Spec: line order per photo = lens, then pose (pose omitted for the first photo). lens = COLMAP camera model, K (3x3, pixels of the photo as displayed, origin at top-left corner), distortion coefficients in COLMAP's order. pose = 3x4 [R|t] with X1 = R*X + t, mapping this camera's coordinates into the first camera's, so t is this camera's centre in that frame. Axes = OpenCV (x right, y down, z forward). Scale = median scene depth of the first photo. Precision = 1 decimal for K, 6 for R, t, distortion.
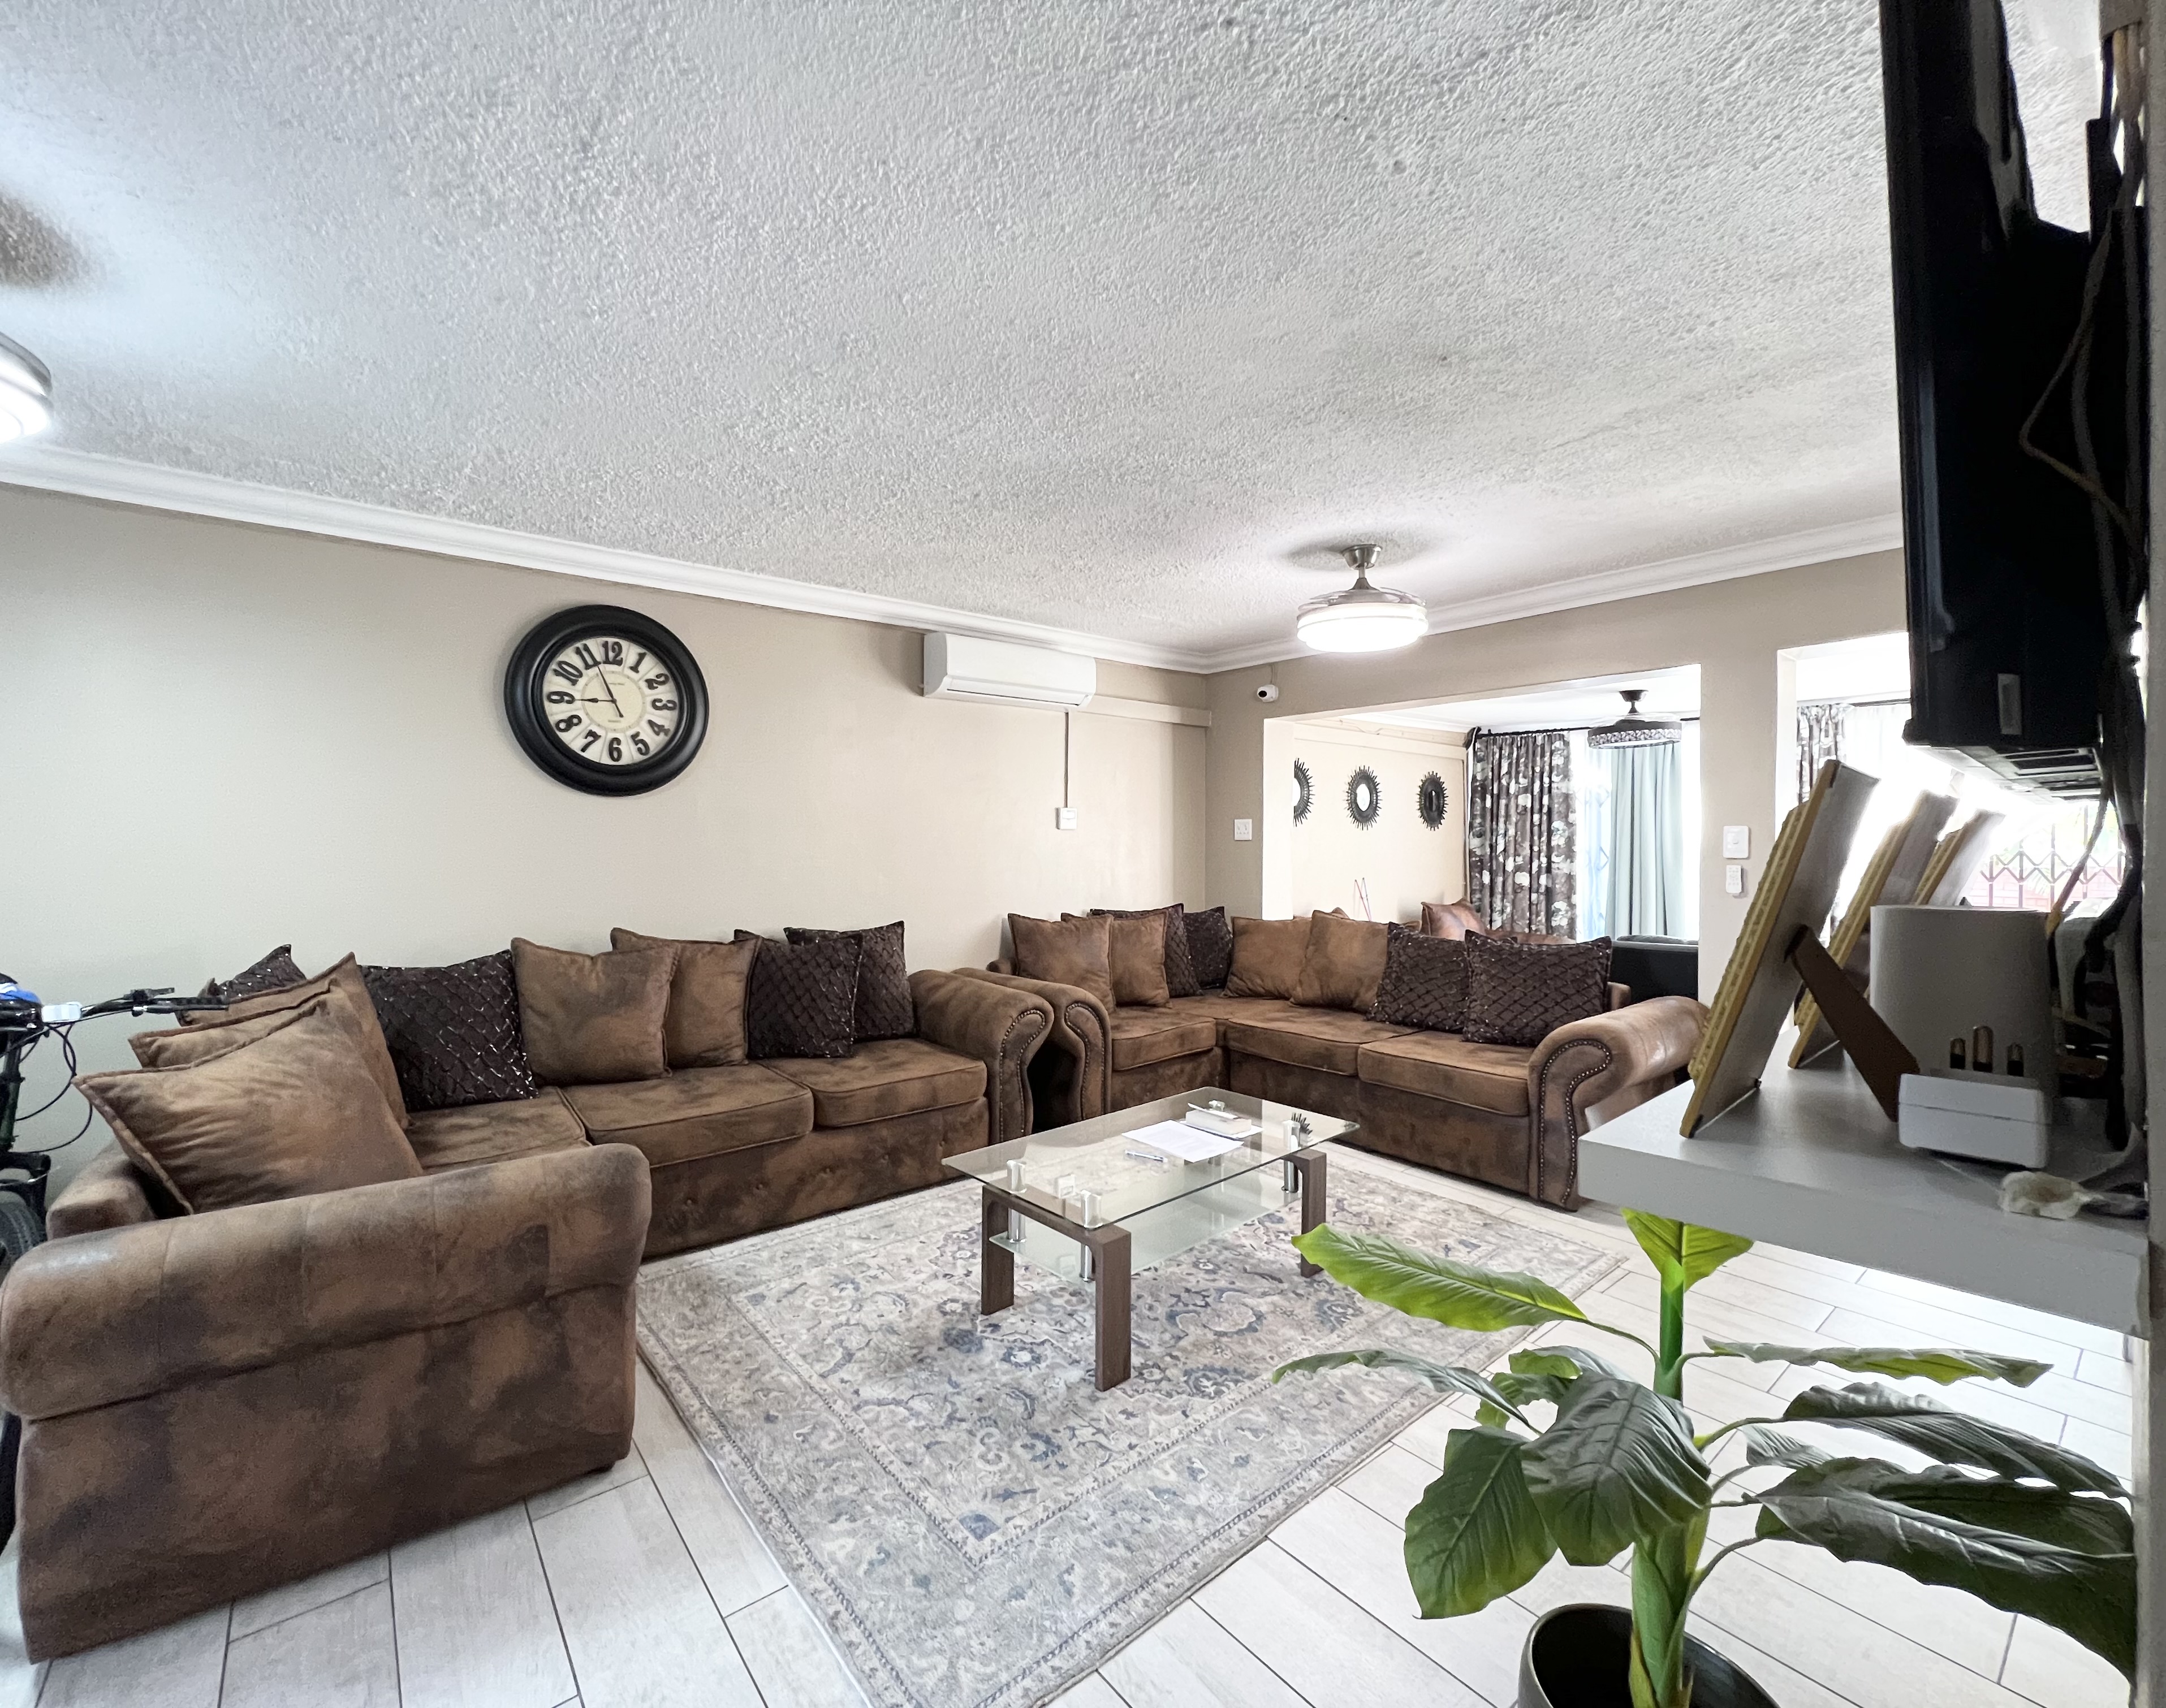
lens RADIAL K [[909.1, 0, 1023.8], [0, 909.1, 851.1], [0, 0, 1]] dist [-0.005728, 0.000222]
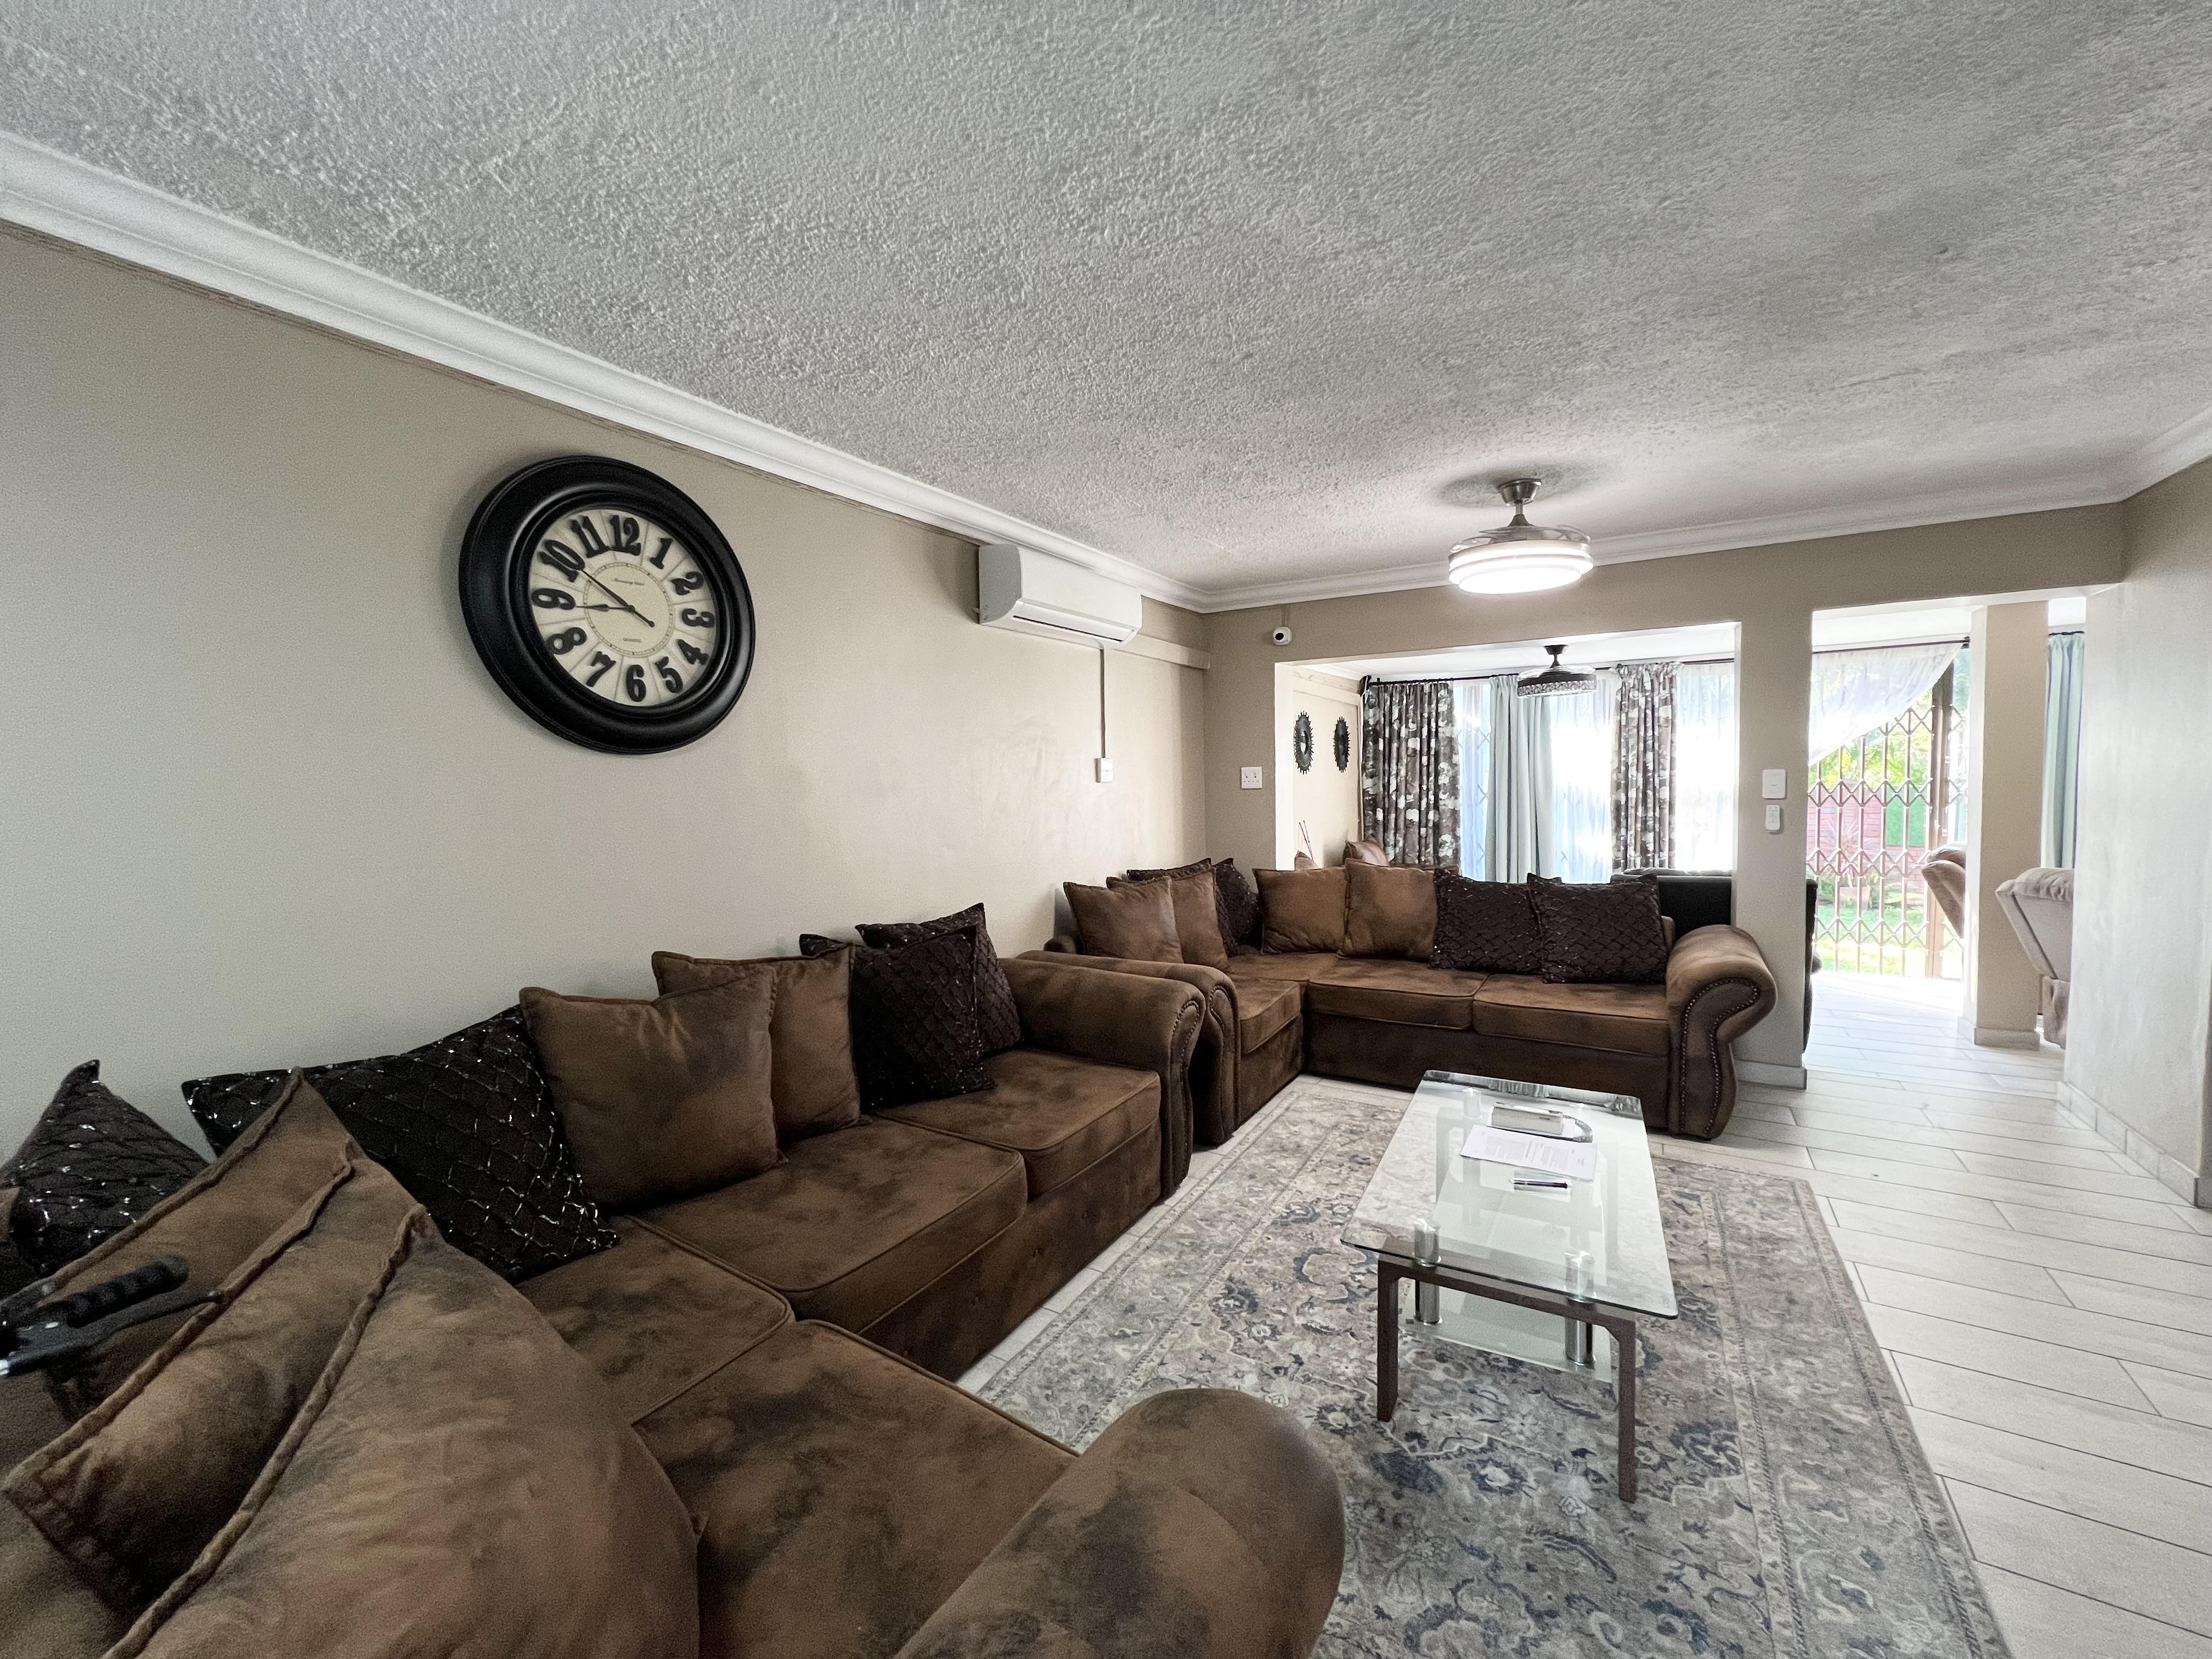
lens RADIAL K [[877.9, 0, 1096.0], [0, 877.9, 823.9], [0, 0, 1]] dist [-0.001763, 0.000155]
pose [[0.935375, -0.039288, 0.351469, -0.354960], [0.025964, 0.998757, 0.042544, -0.027078], [-0.352703, -0.030669, 0.935232, 0.272550]]
